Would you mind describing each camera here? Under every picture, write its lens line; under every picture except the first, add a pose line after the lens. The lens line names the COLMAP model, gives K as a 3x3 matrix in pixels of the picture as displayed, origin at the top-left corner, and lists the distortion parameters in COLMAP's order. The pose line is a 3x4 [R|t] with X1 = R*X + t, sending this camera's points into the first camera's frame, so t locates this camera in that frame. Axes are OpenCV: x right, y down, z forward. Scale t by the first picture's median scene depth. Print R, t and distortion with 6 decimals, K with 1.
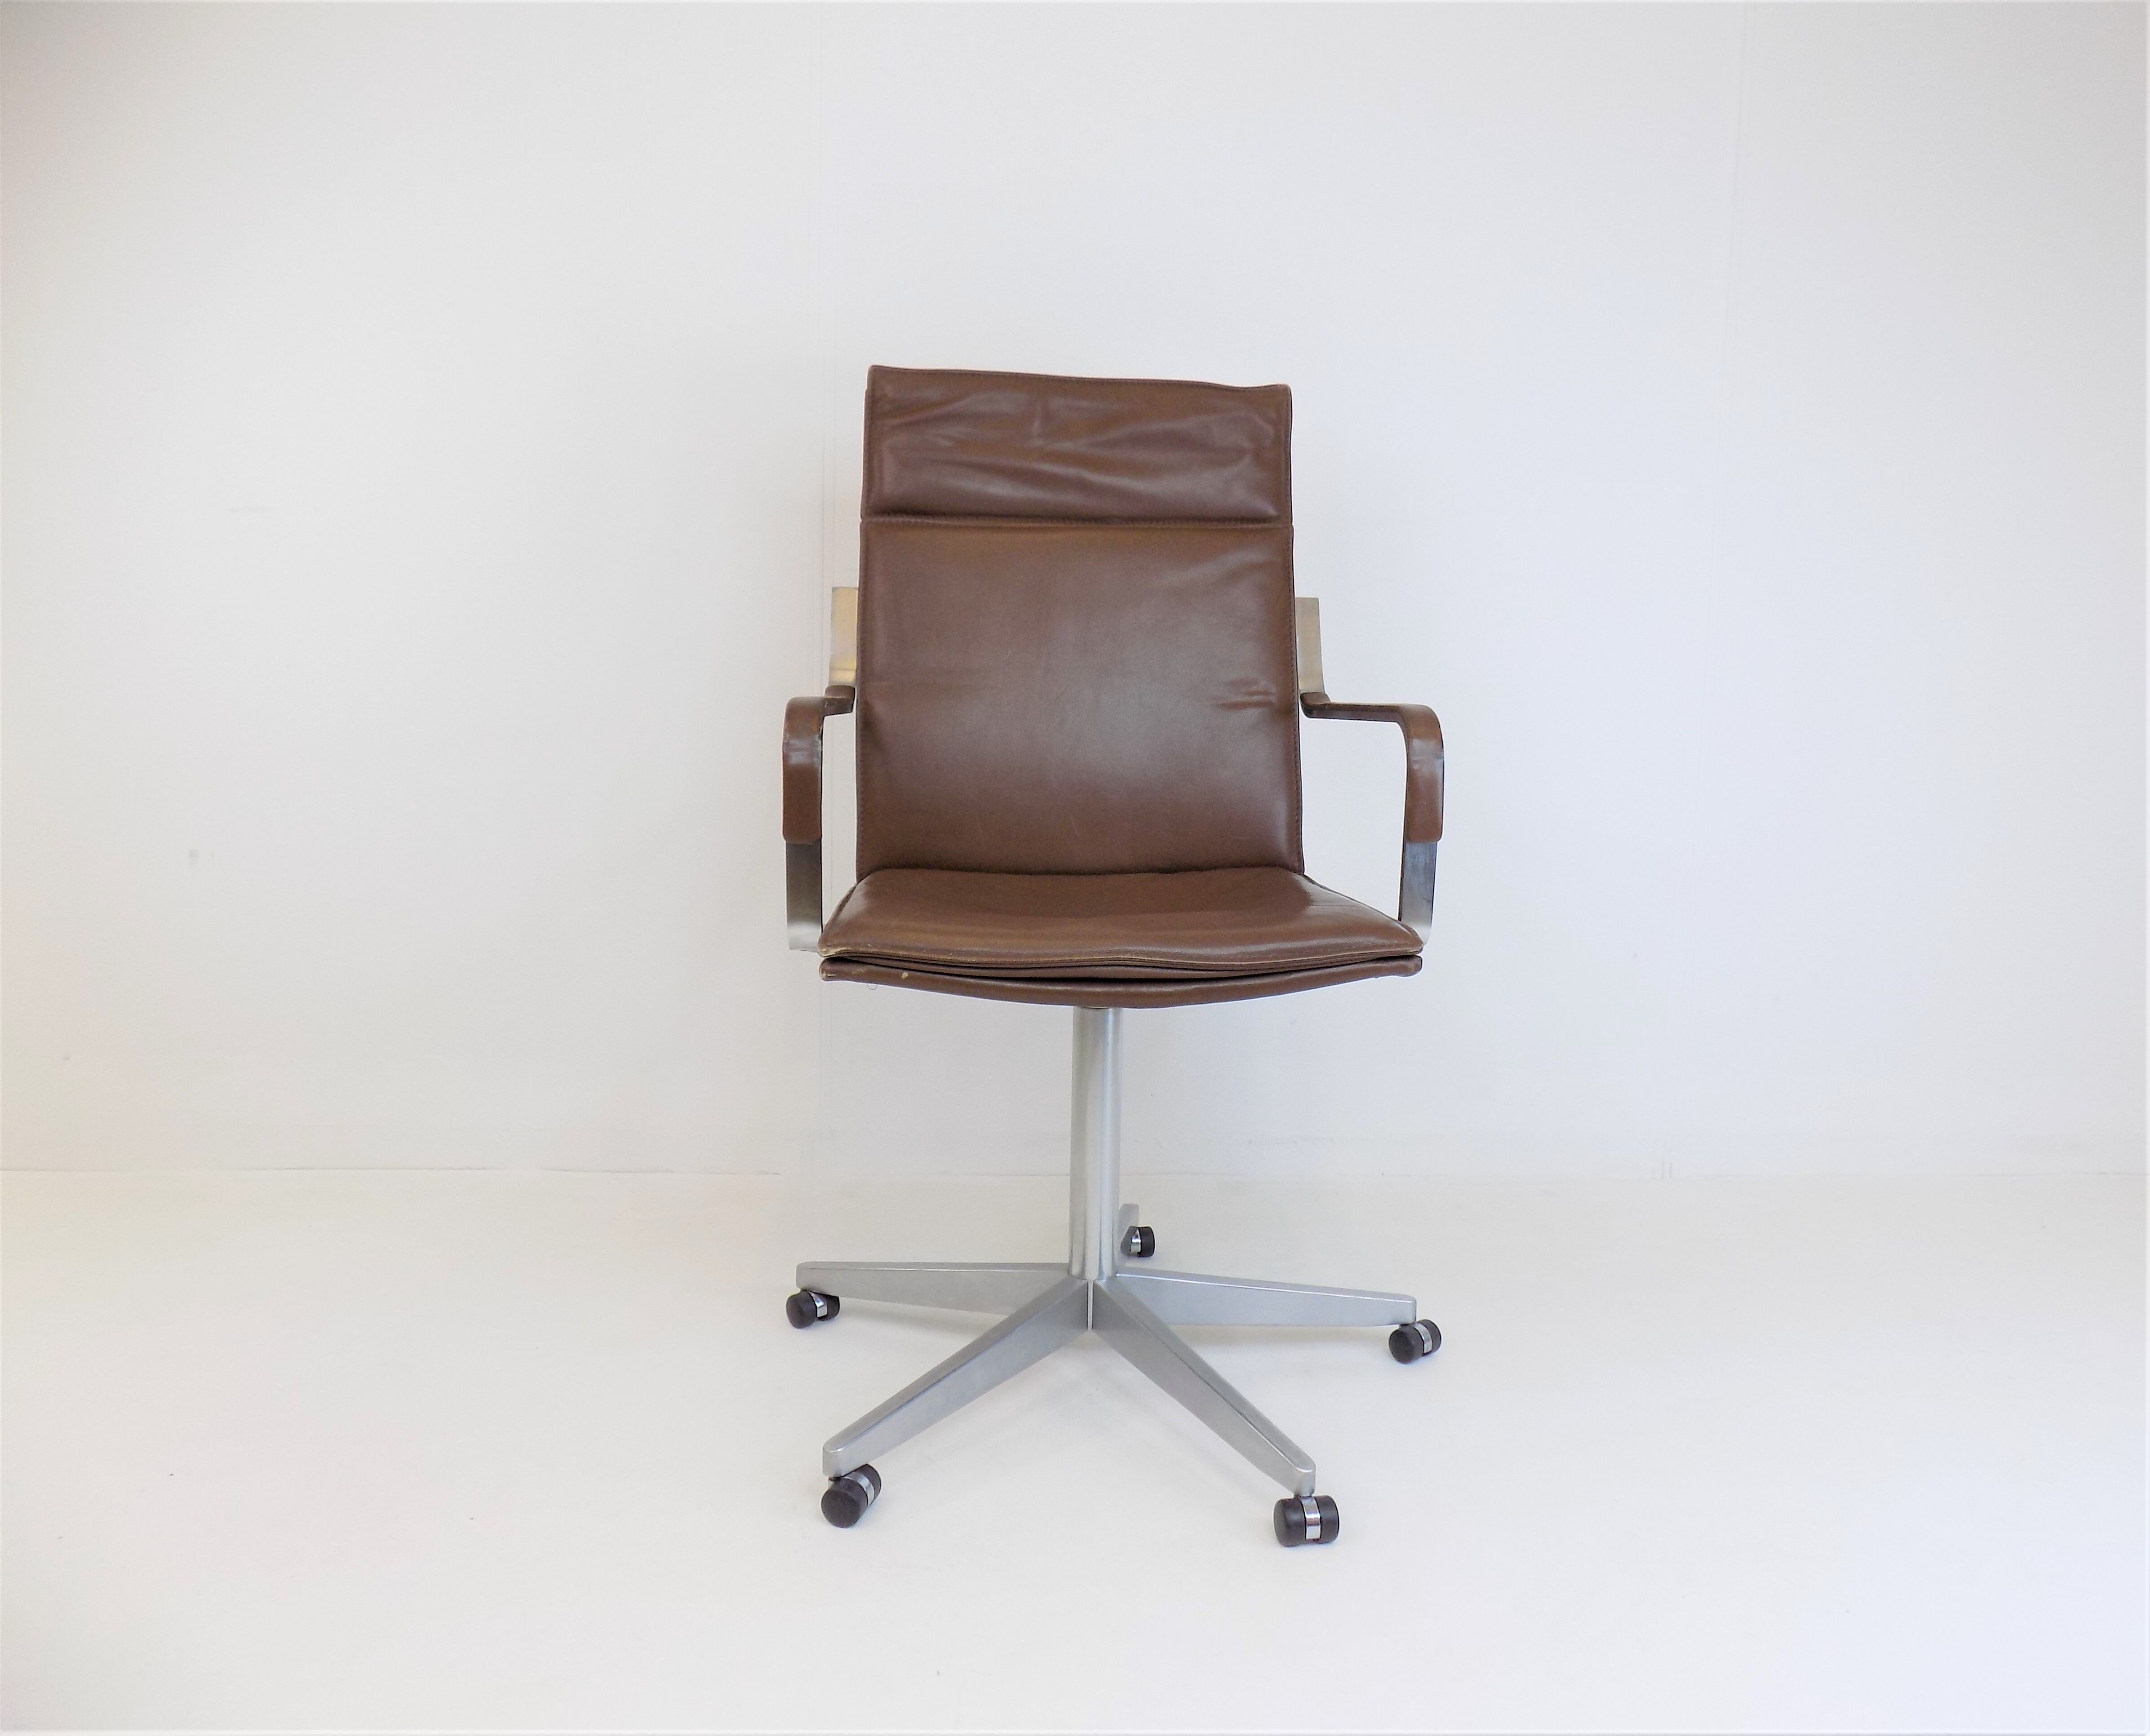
lens RADIAL K [[1540.6, 0, 1150.8], [0, 1540.6, 859.3], [0, 0, 1]] dist [-0.040243, 0.007450]
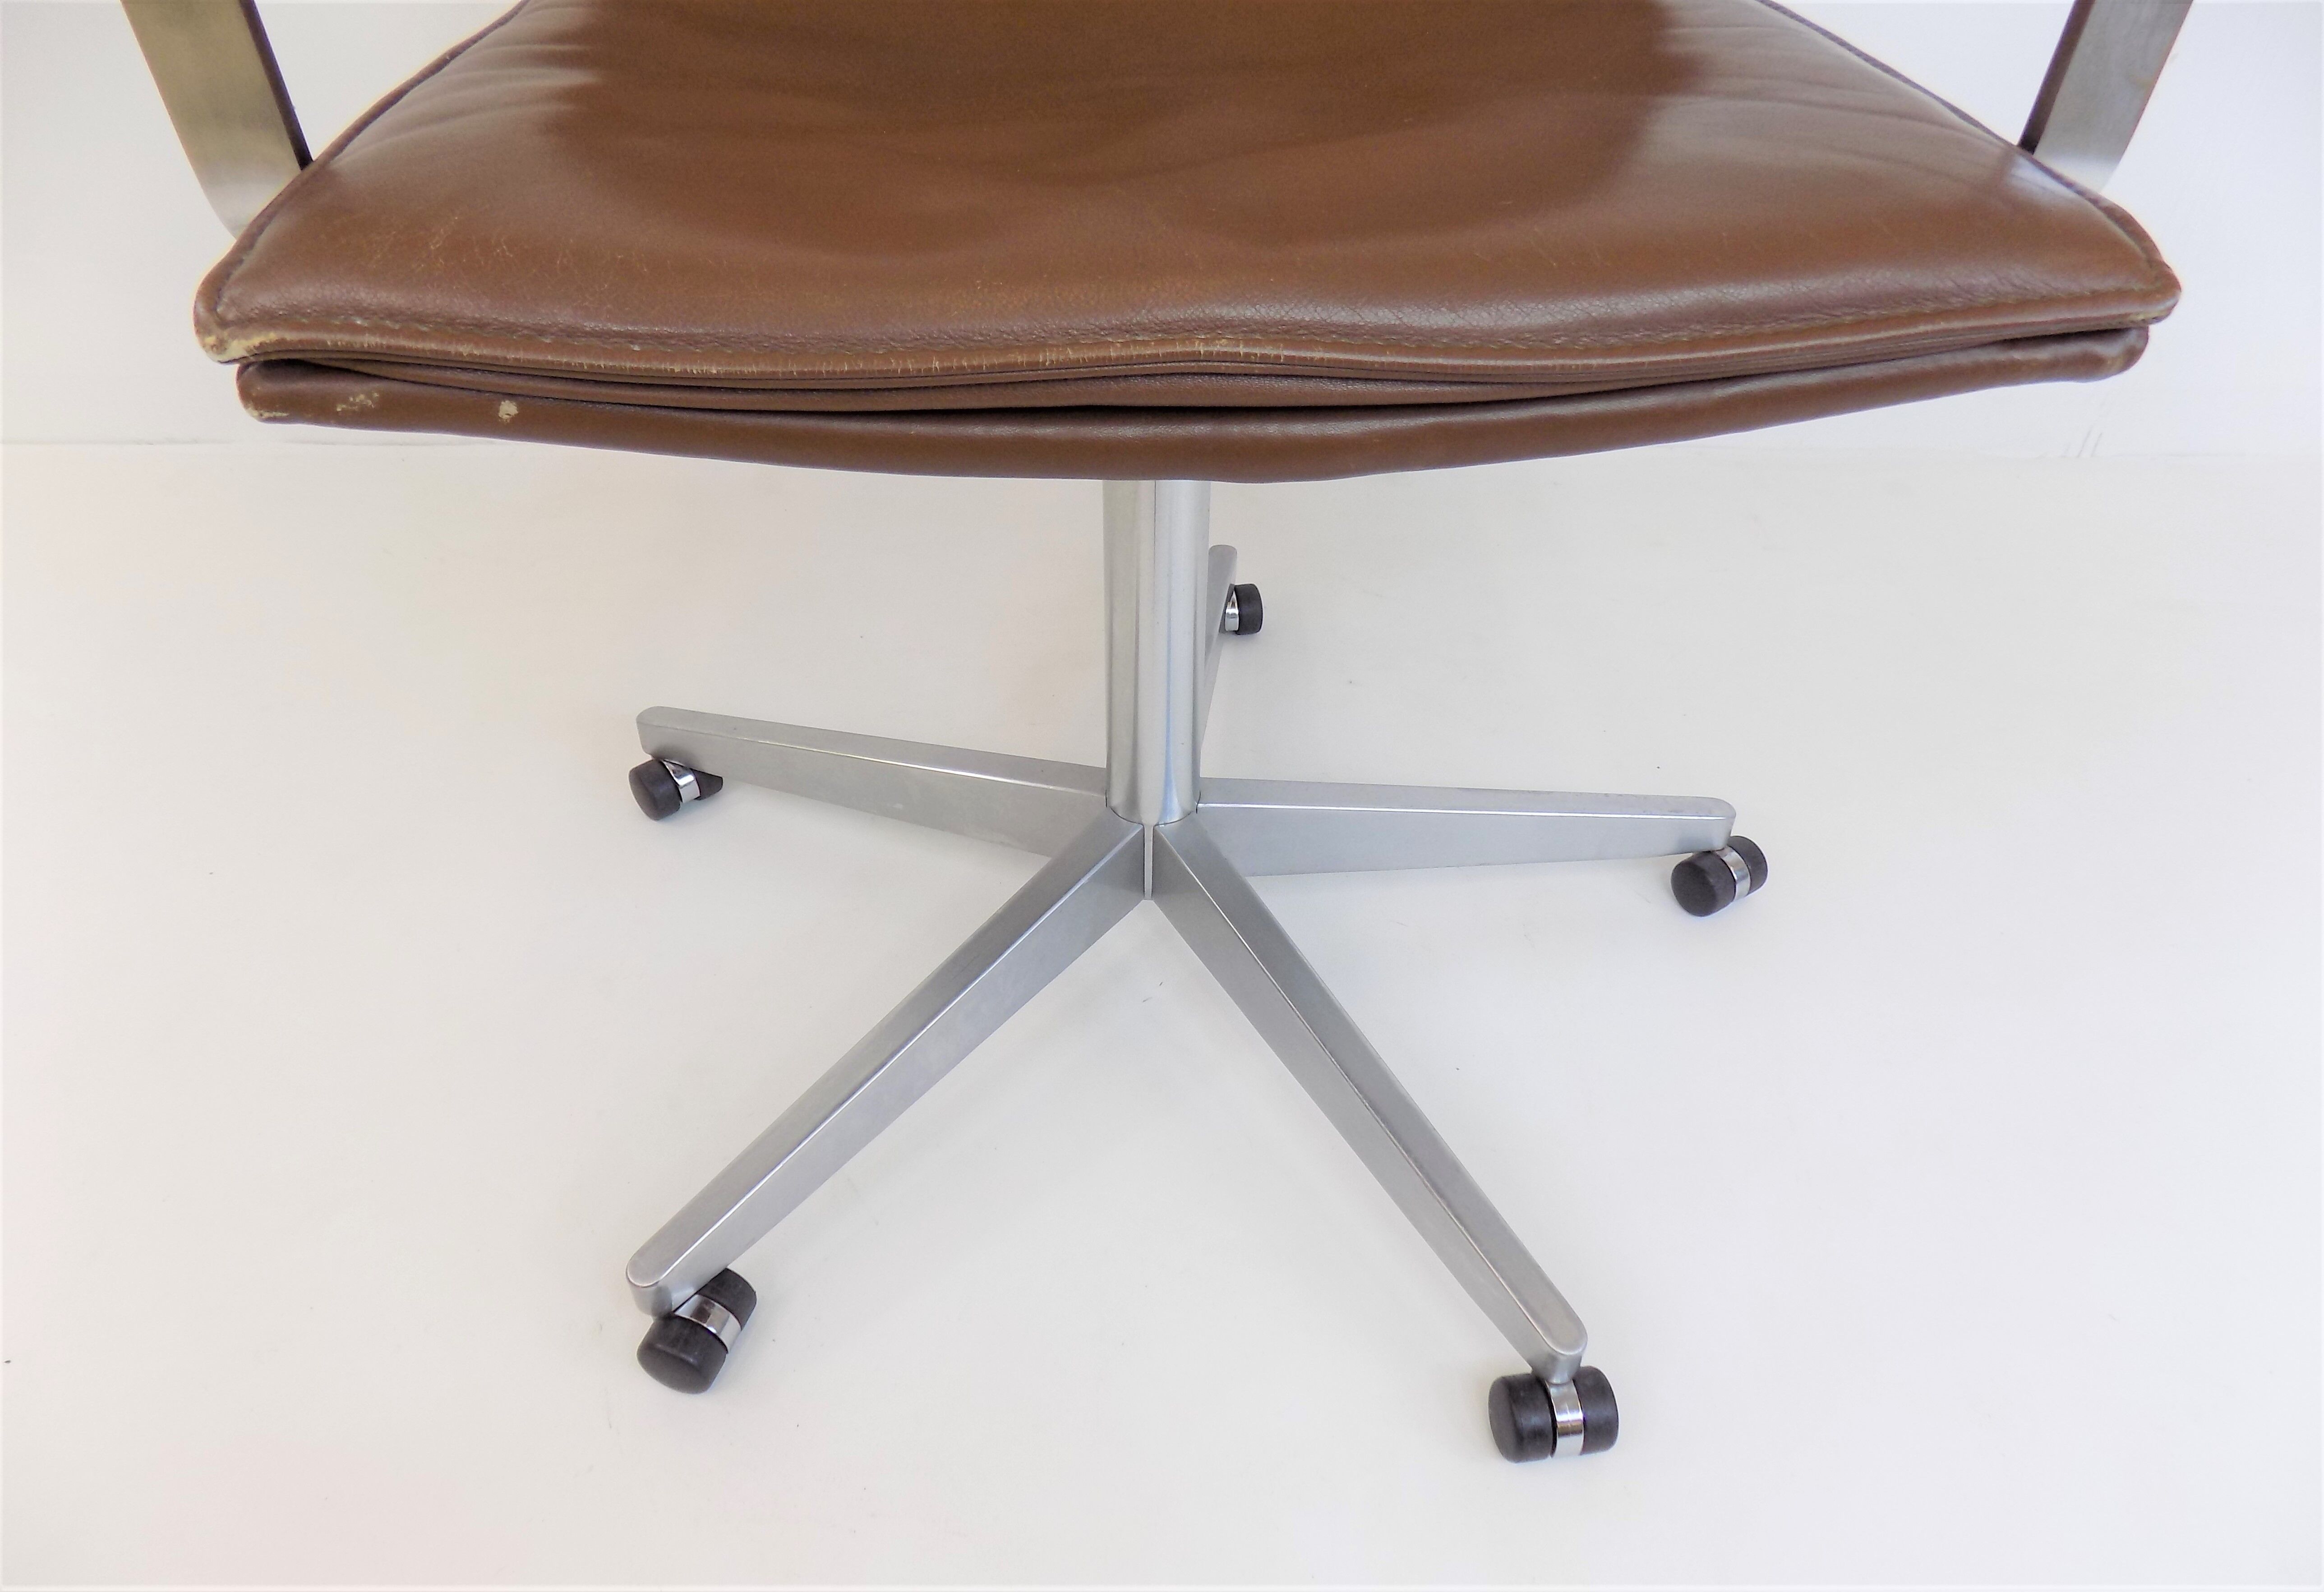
lens RADIAL K [[1537.6, 0, 1197.3], [0, 1537.6, 851.2], [0, 0, 1]] dist [-0.035127, 0.000149]
pose [[0.999644, 0.012688, -0.023491, -0.009393], [0.003203, 0.816501, 0.577335, -0.023915], [0.026506, -0.577204, 0.816169, 0.558460]]
